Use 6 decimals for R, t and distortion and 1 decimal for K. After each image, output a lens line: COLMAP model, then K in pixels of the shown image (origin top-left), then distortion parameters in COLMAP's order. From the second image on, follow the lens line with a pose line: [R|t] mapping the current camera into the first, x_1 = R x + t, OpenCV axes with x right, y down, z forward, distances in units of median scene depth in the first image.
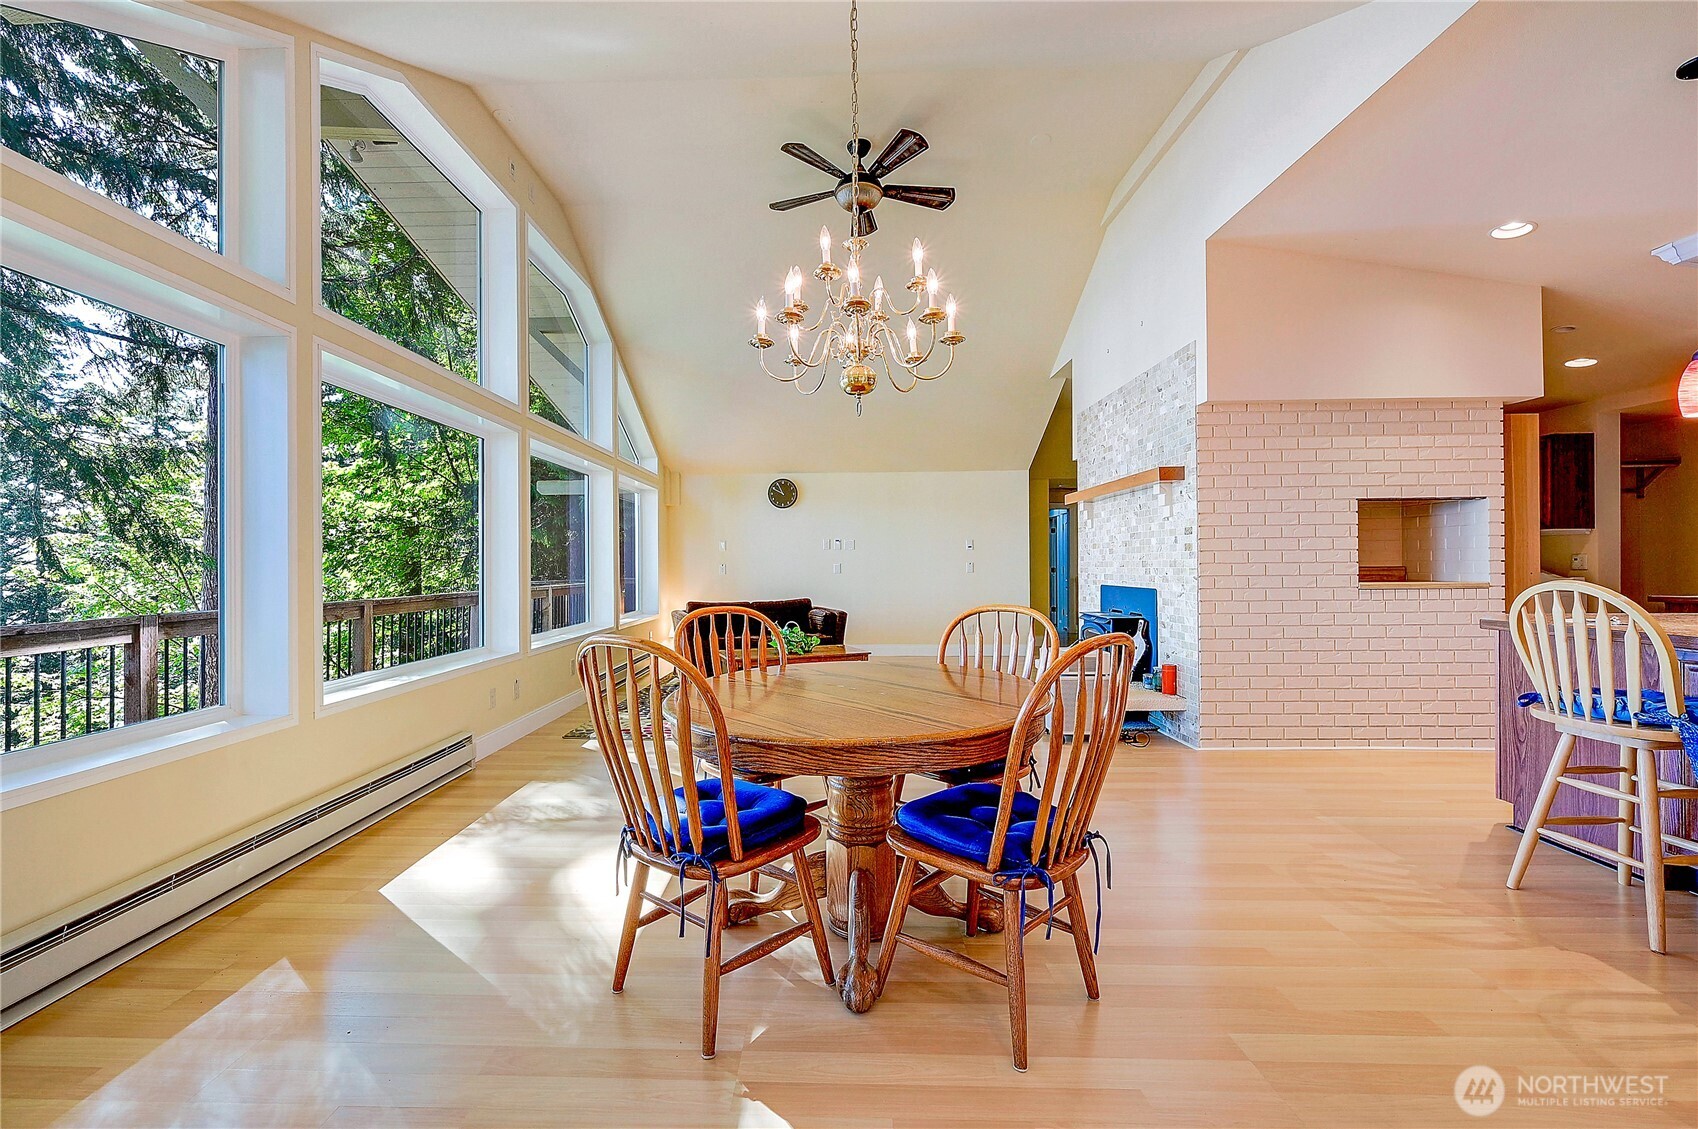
lens RADIAL K [[651.7, 0, 844.8], [0, 651.7, 563.2], [0, 0, 1]] dist [0.002360, 0.000149]
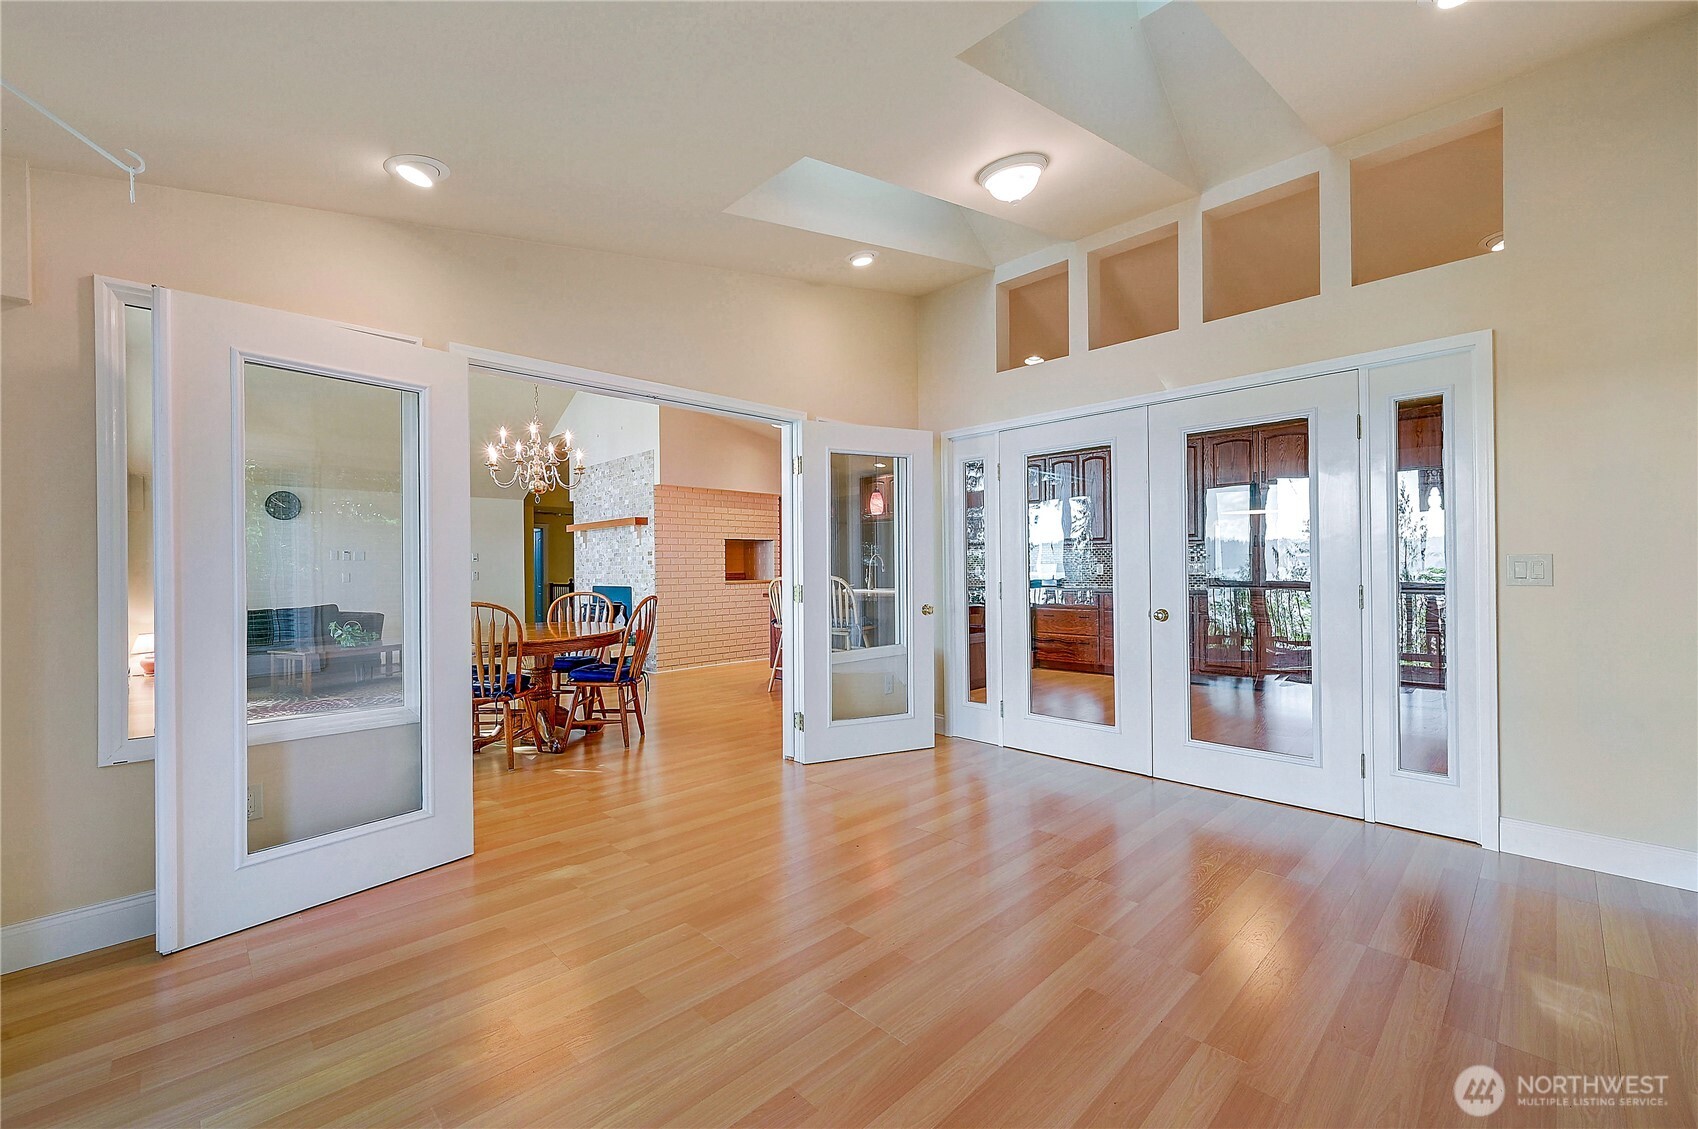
lens RADIAL K [[702.1, 0, 840.1], [0, 702.1, 570.4], [0, 0, 1]] dist [-0.000949, 0.001737]
pose [[0.679514, 0.000264, 0.733663, -0.533482], [0.002812, 0.999992, -0.002964, 0.004448], [-0.733657, 0.004077, 0.679507, -0.696195]]
